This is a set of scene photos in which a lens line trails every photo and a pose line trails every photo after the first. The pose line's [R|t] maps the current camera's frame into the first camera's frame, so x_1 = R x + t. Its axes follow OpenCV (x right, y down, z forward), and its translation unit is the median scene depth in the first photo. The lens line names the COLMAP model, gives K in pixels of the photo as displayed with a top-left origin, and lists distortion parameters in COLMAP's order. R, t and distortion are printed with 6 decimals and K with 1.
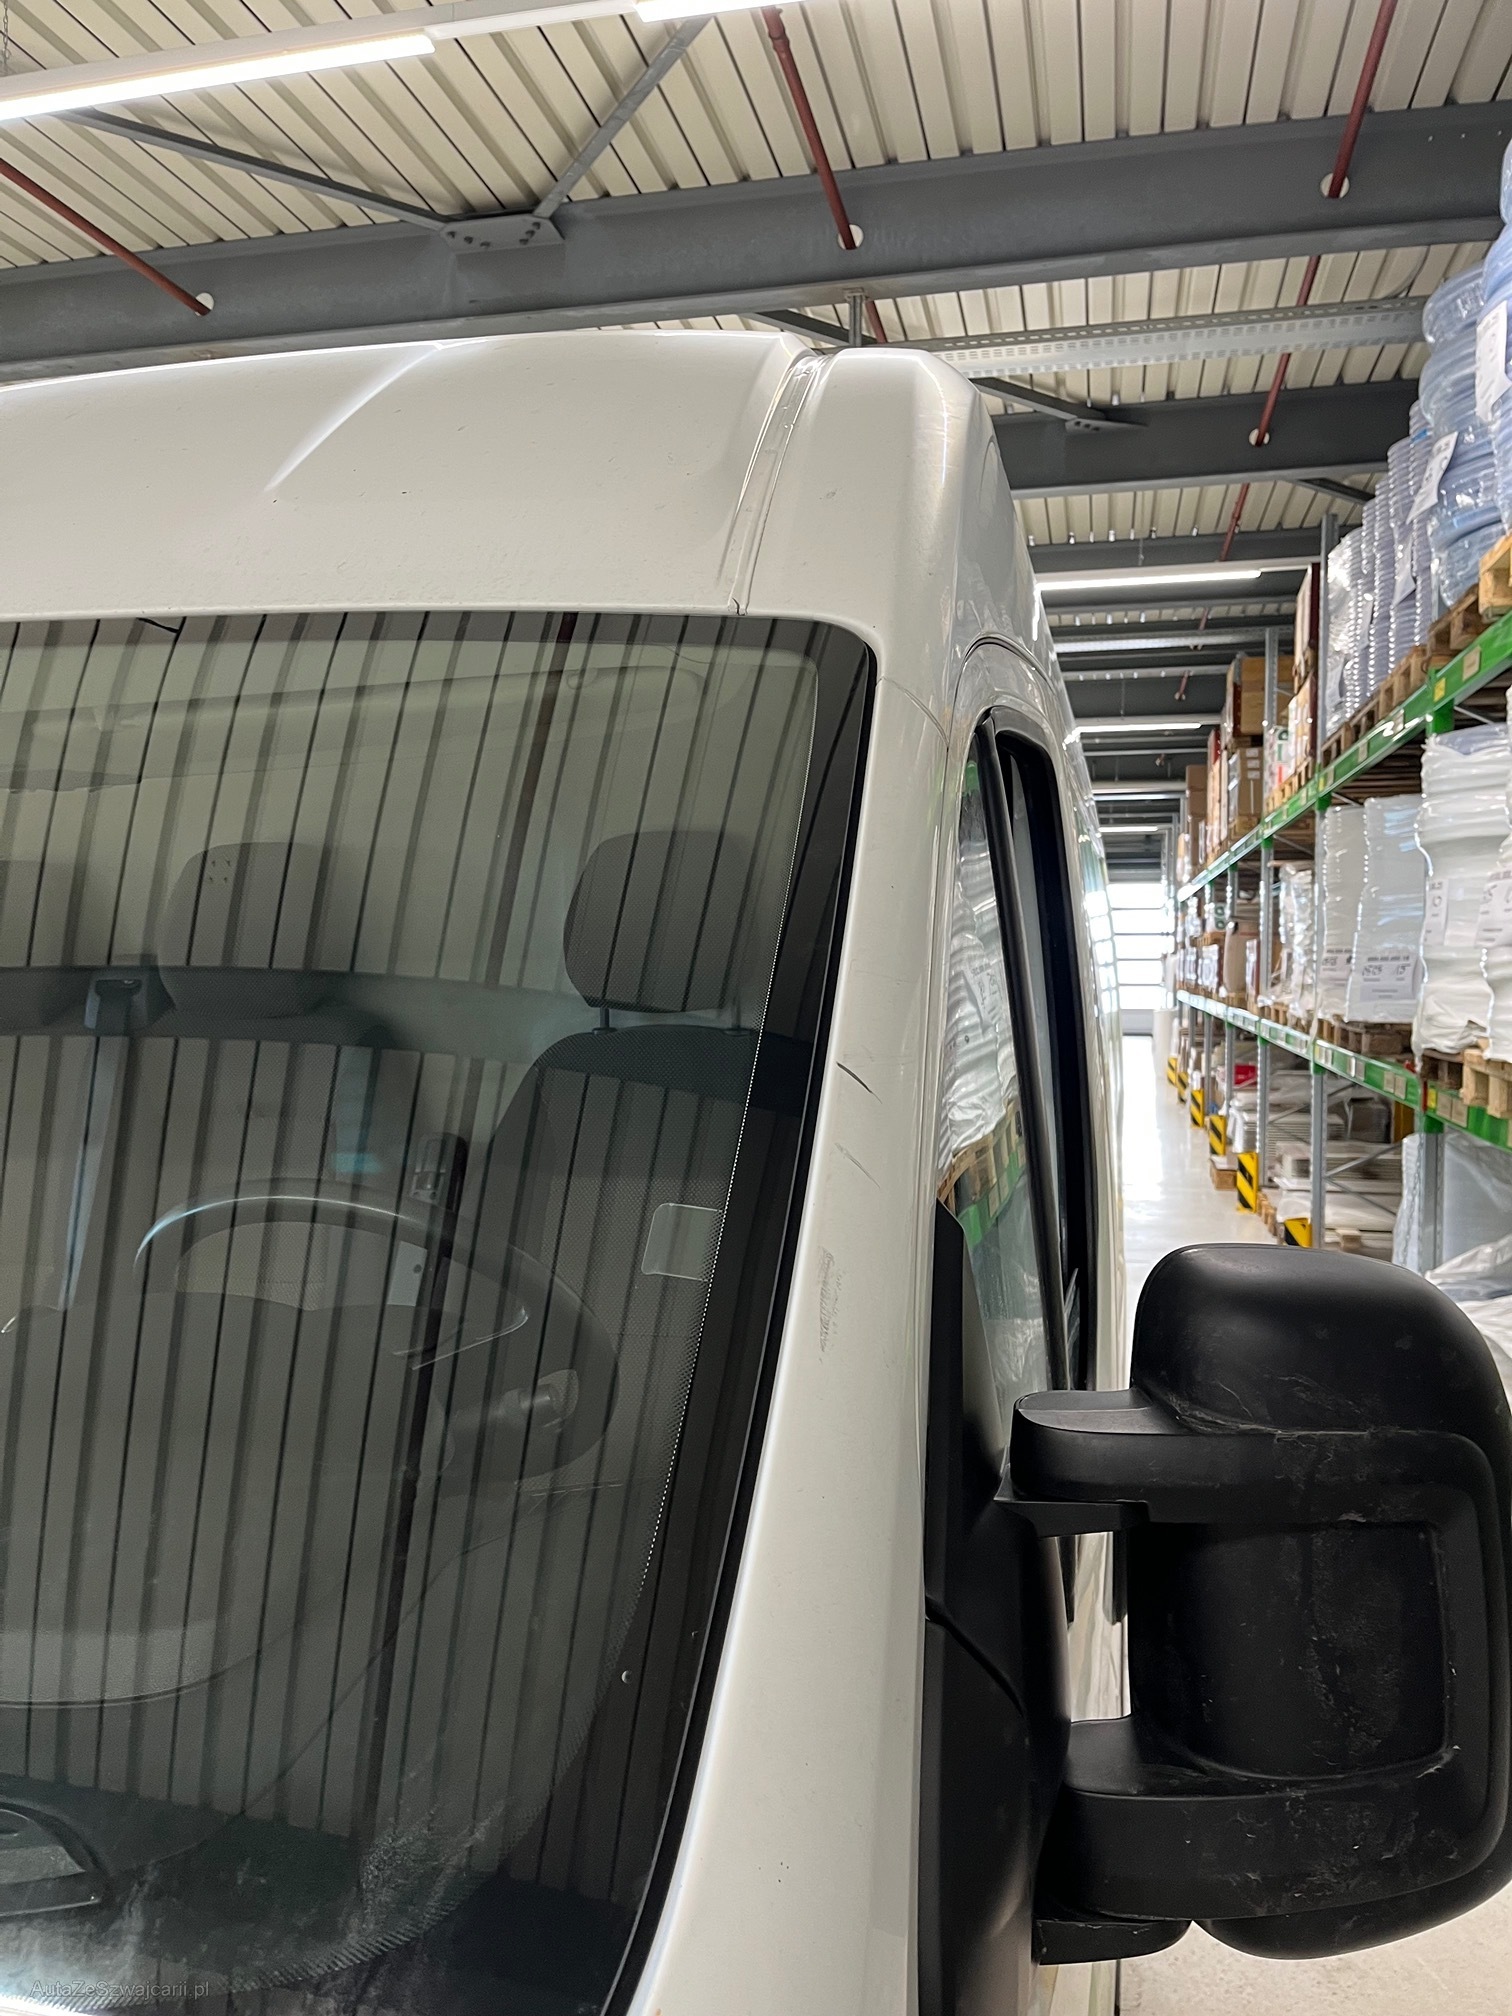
lens RADIAL K [[1532.9, 0, 747.1], [0, 1532.9, 1018.7], [0, 0, 1]] dist [0.072710, -0.102917]
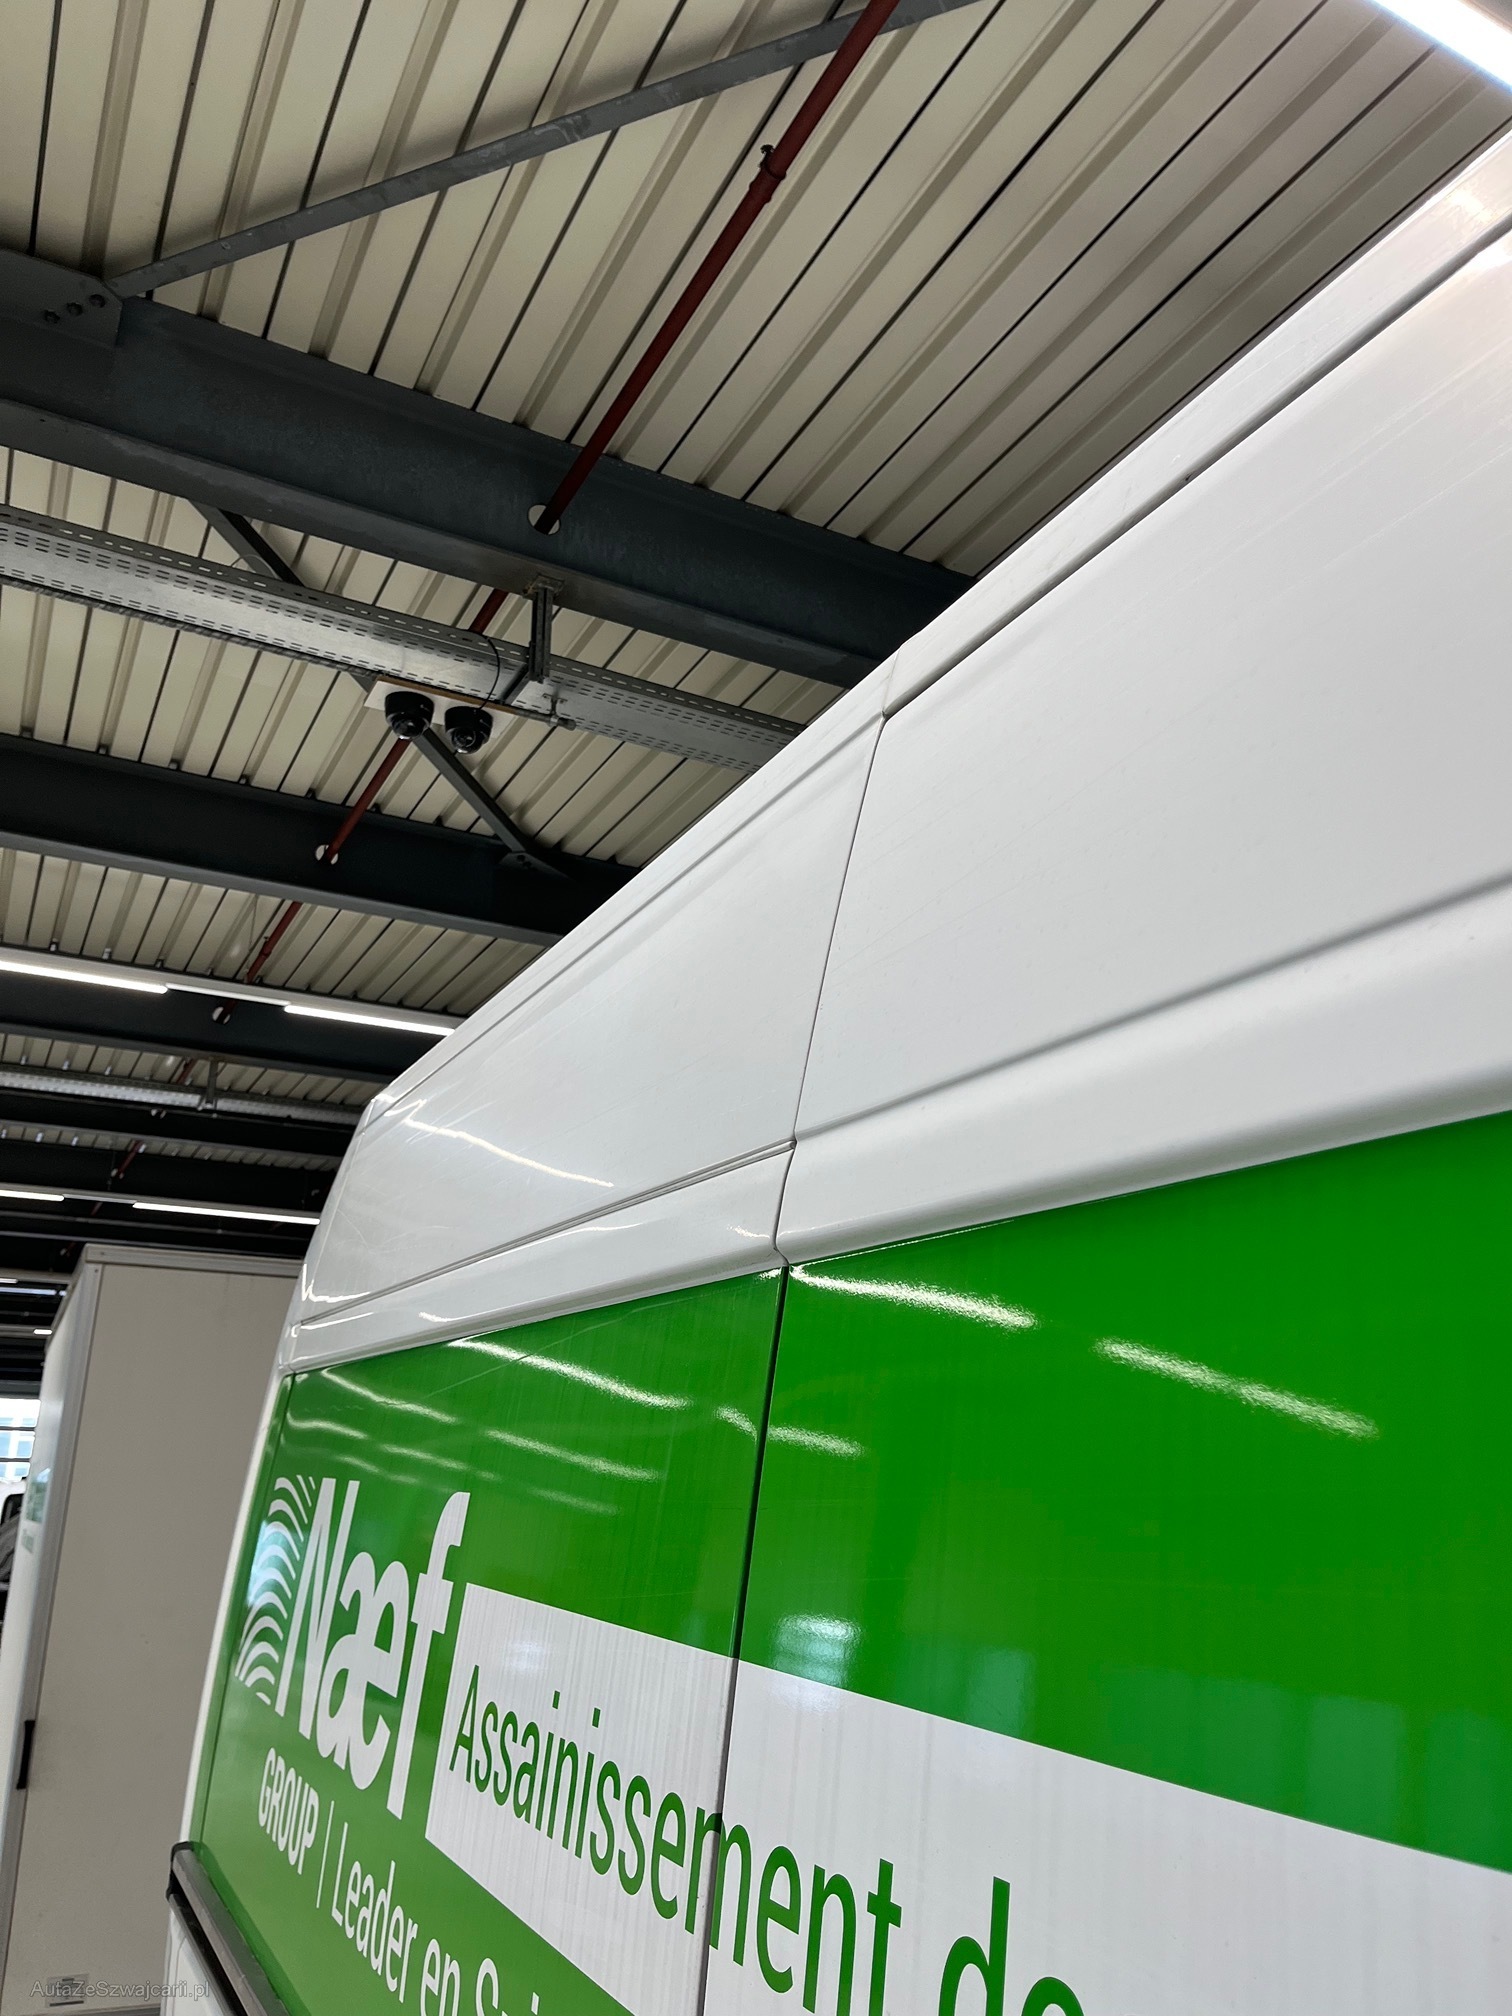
lens RADIAL K [[1532.9, 0, 749.1], [0, 1532.9, 1020.6], [0, 0, 1]] dist [0.072710, -0.102917]
pose [[0.764481, 0.203730, 0.611607, -0.253741], [0.006067, 0.946432, -0.322846, -0.037216], [-0.644618, 0.250520, 0.722293, 0.451048]]
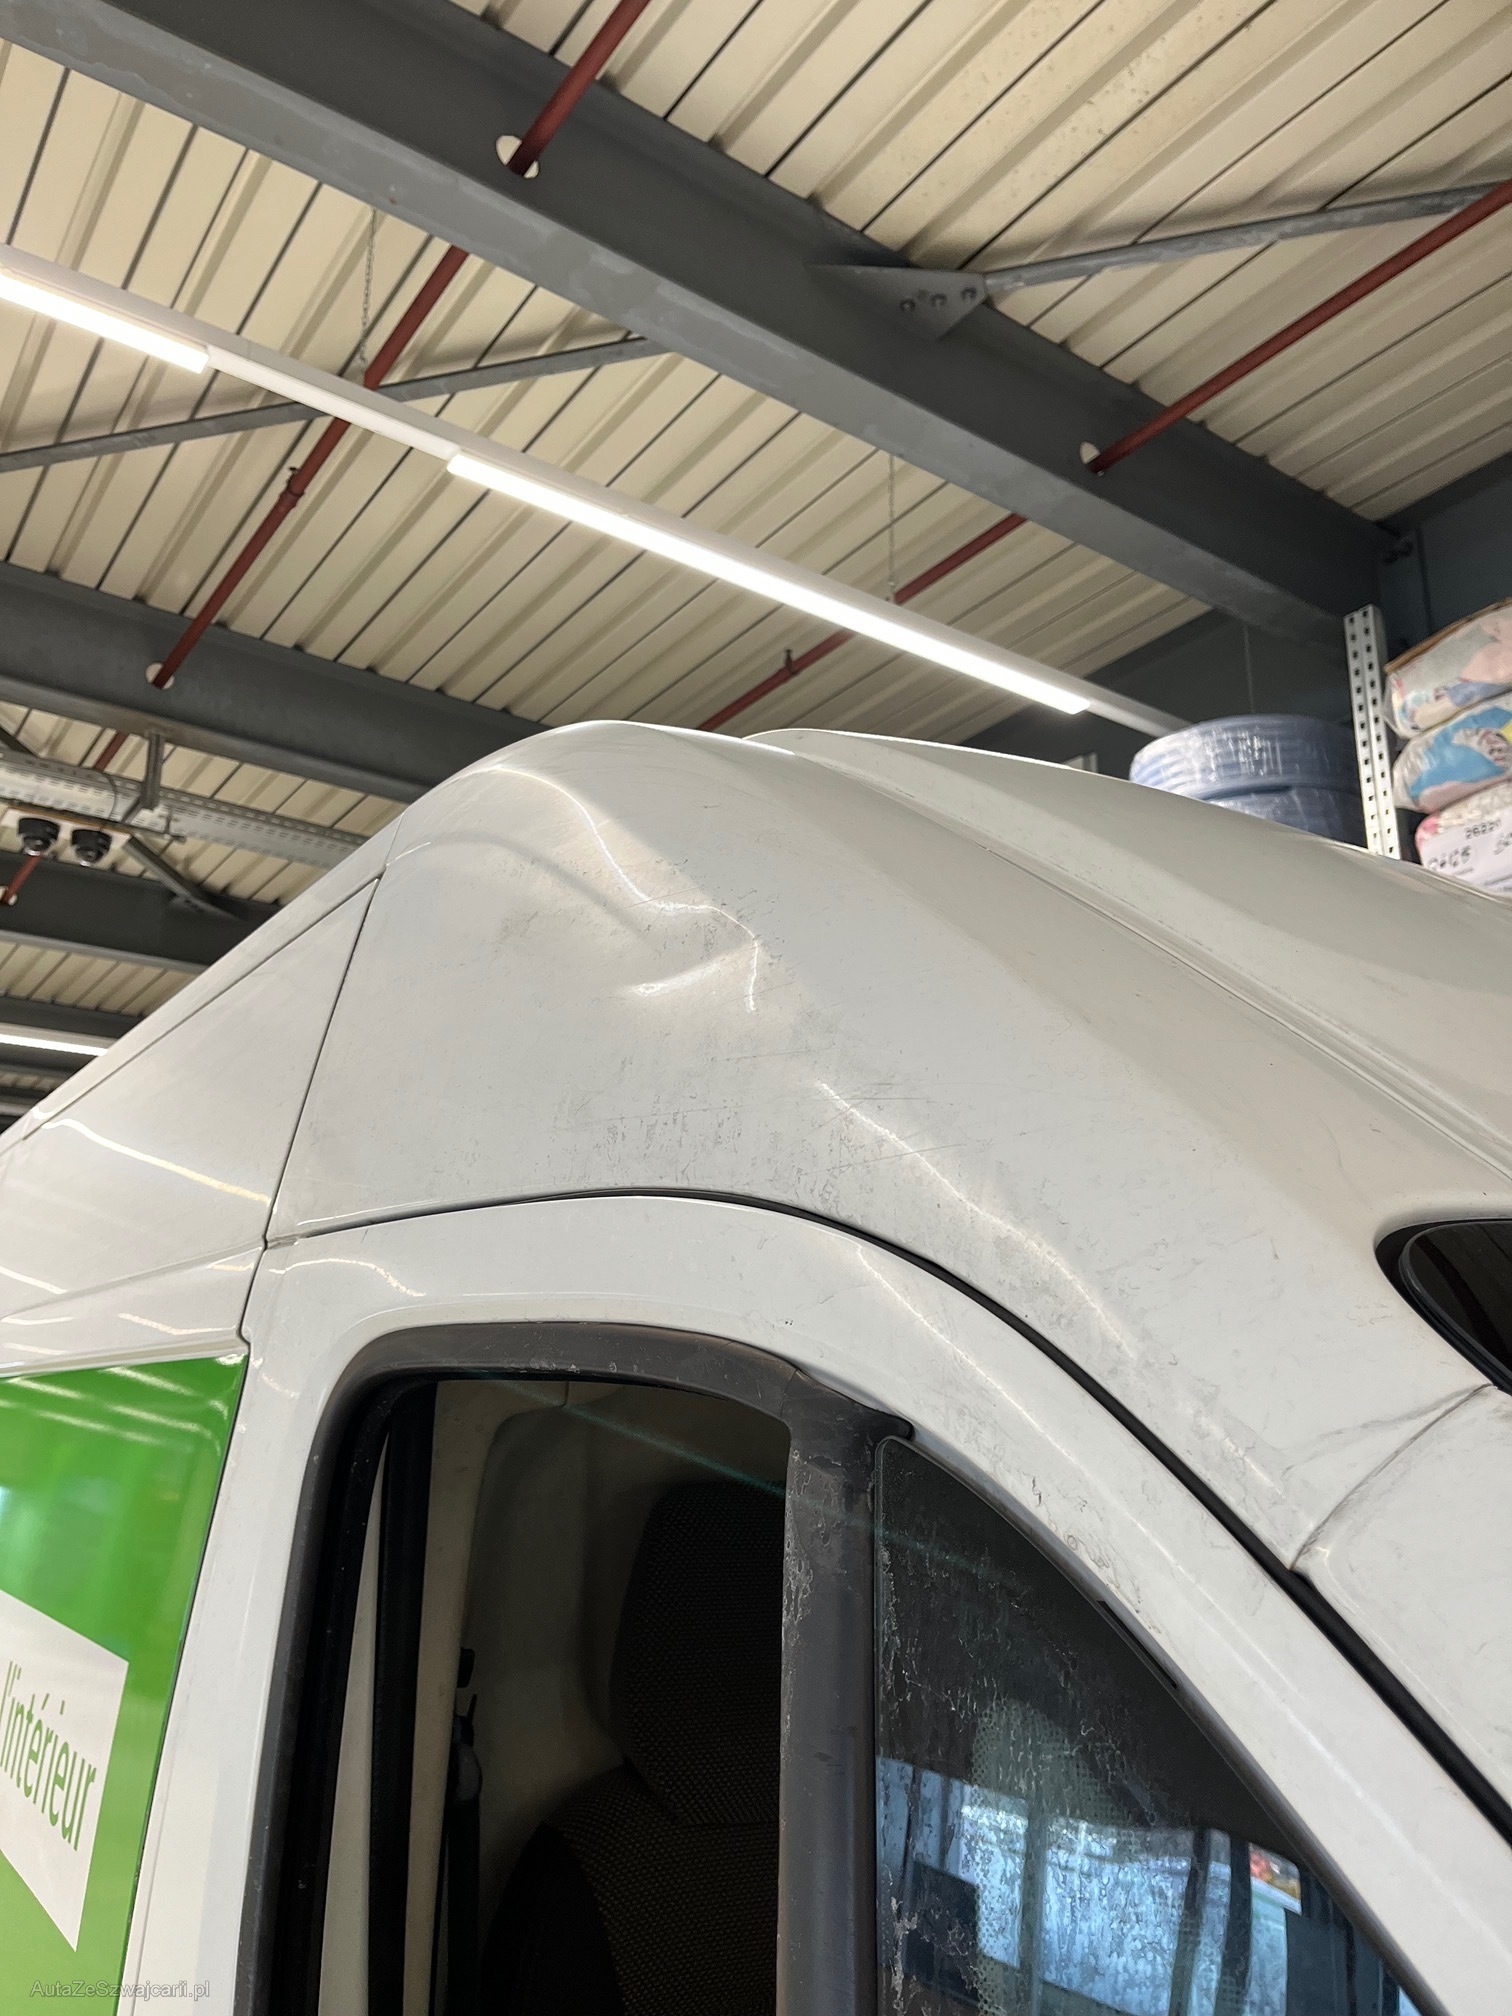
lens RADIAL K [[1532.9, 0, 738.2], [0, 1532.9, 1039.9], [0, 0, 1]] dist [0.072710, -0.102917]
pose [[0.671847, 0.195089, 0.714536, -0.306820], [0.020904, 0.959312, -0.281574, -0.031915], [-0.740395, 0.204111, 0.640433, 0.199421]]
